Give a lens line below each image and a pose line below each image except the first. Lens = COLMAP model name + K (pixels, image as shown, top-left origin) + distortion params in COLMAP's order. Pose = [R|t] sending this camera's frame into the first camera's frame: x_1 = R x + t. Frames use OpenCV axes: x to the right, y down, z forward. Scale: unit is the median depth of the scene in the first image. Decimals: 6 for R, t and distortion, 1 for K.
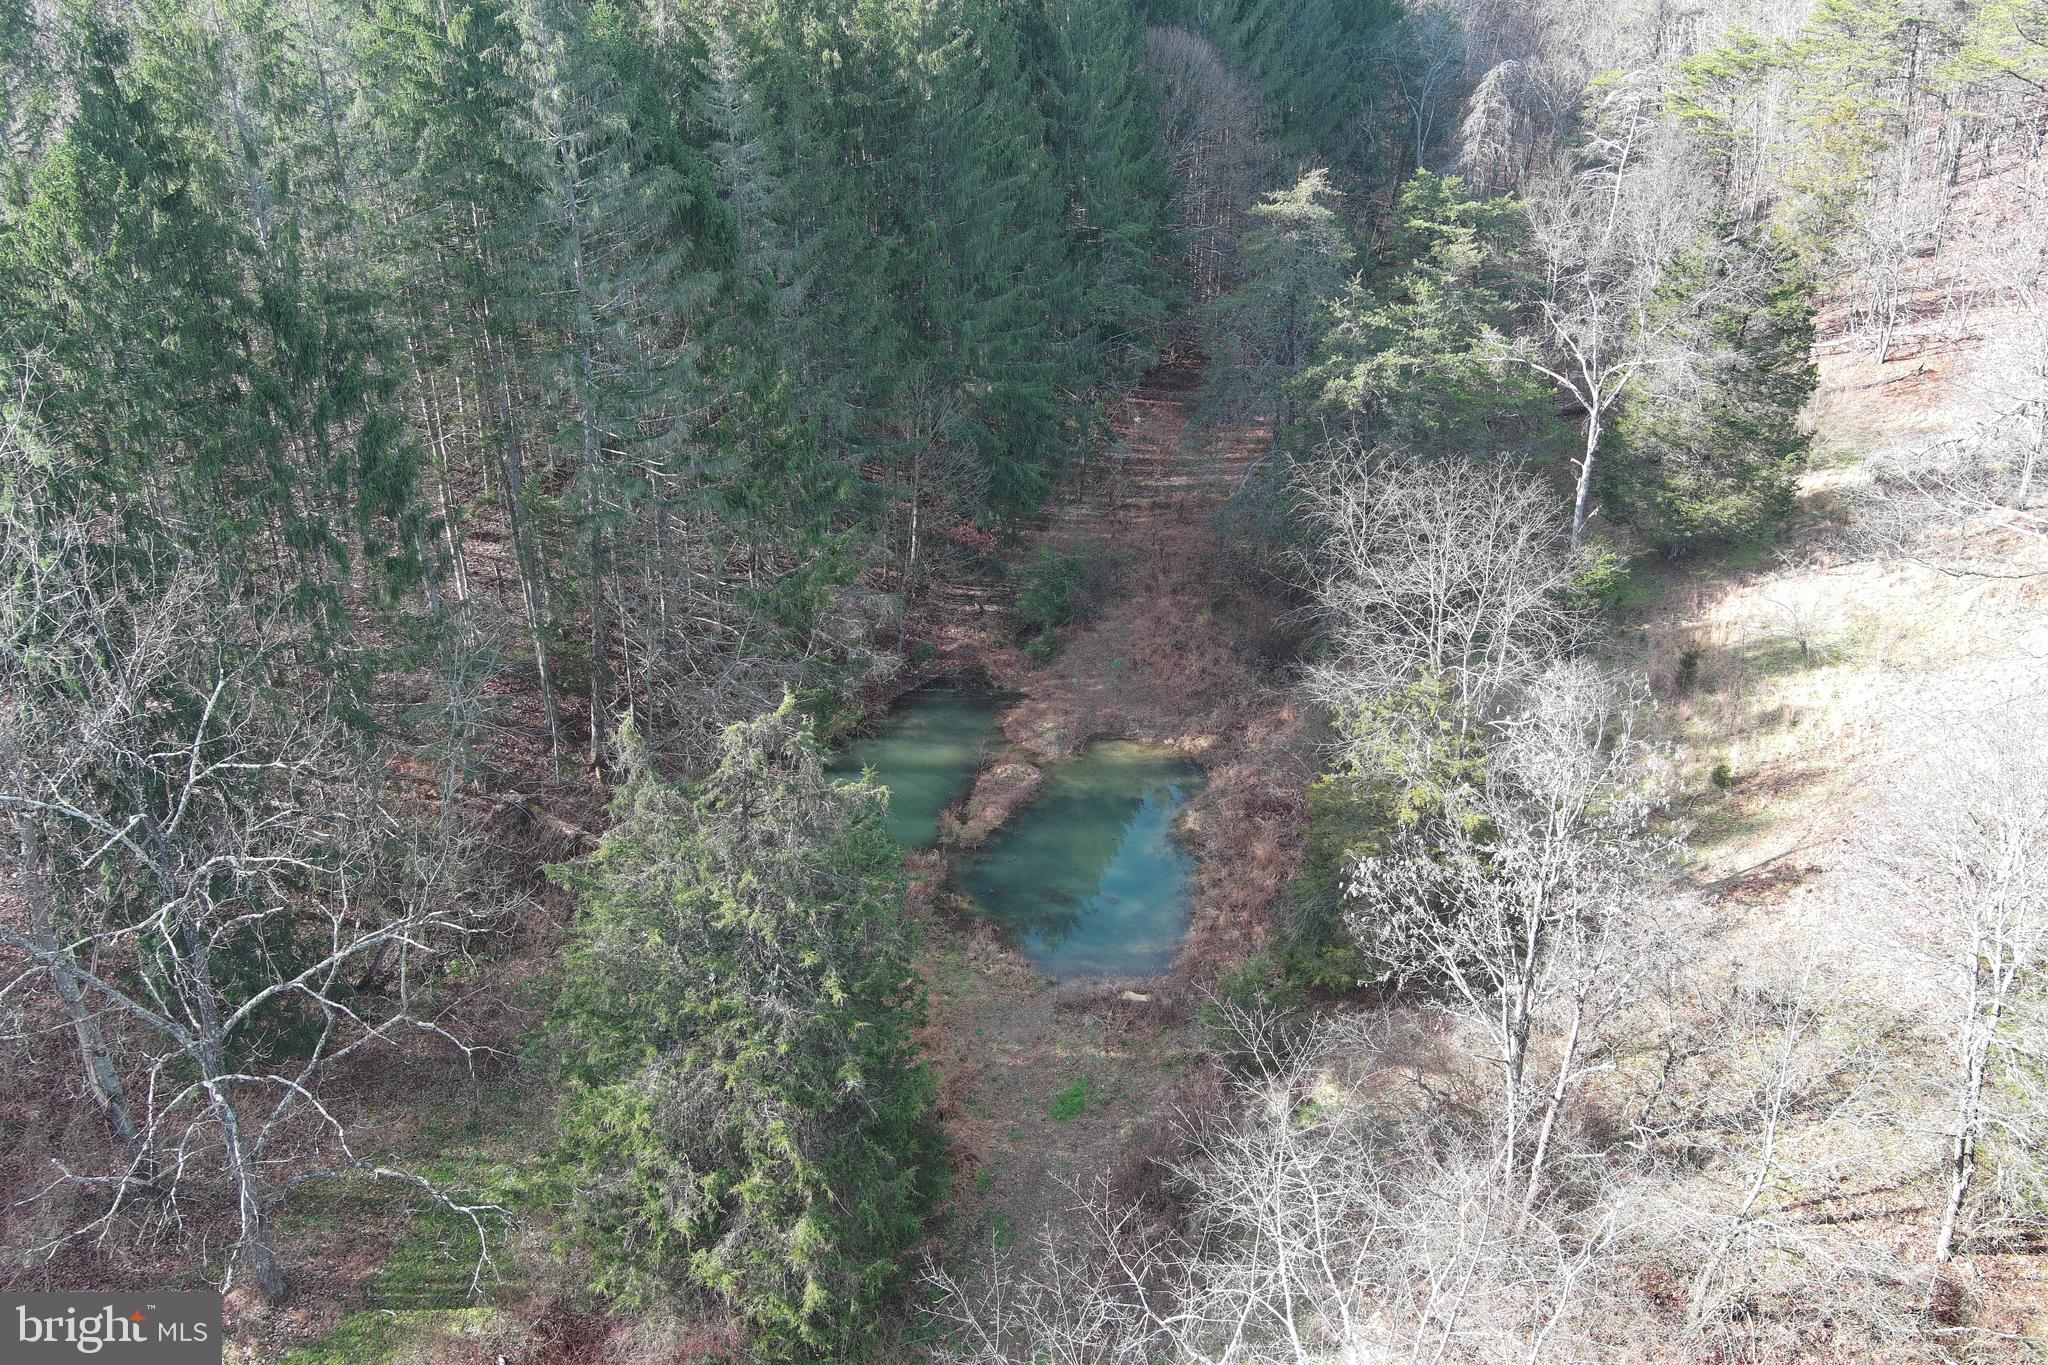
lens RADIAL K [[1574.5, 0, 1021.7], [0, 1574.5, 686.5], [0, 0, 1]] dist [0.027631, -0.051757]
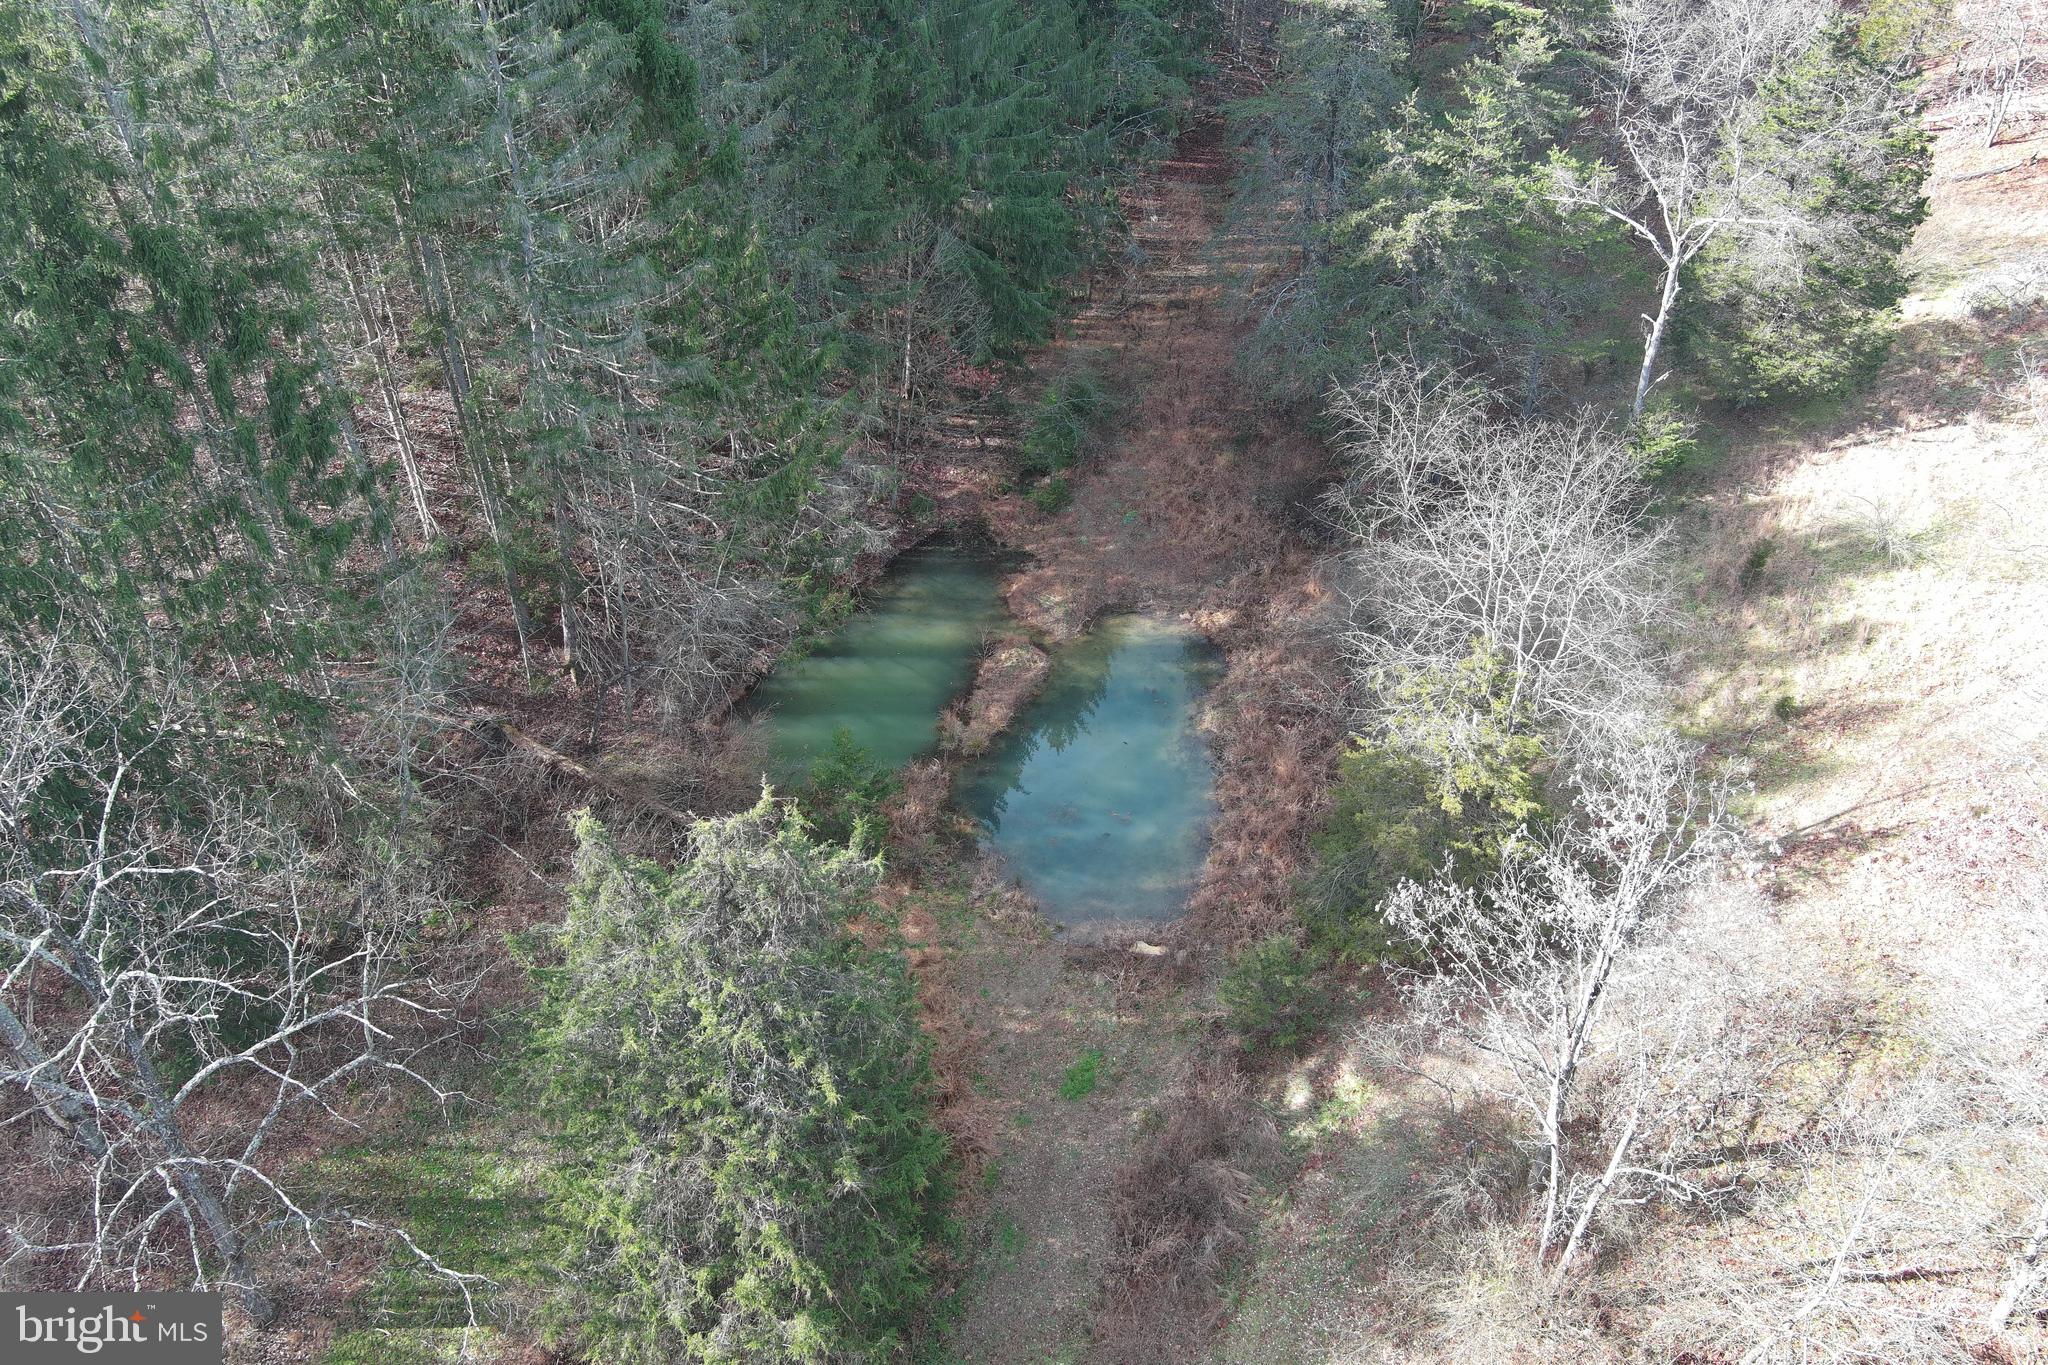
lens RADIAL K [[1580.3, 0, 1021.1], [0, 1580.3, 688.5], [0, 0, 1]] dist [0.010580, -0.008192]
pose [[0.999995, -0.002770, -0.001467, -0.002580], [0.003014, 0.978362, 0.206878, -0.133211], [0.000862, -0.206881, 0.978366, 0.086314]]
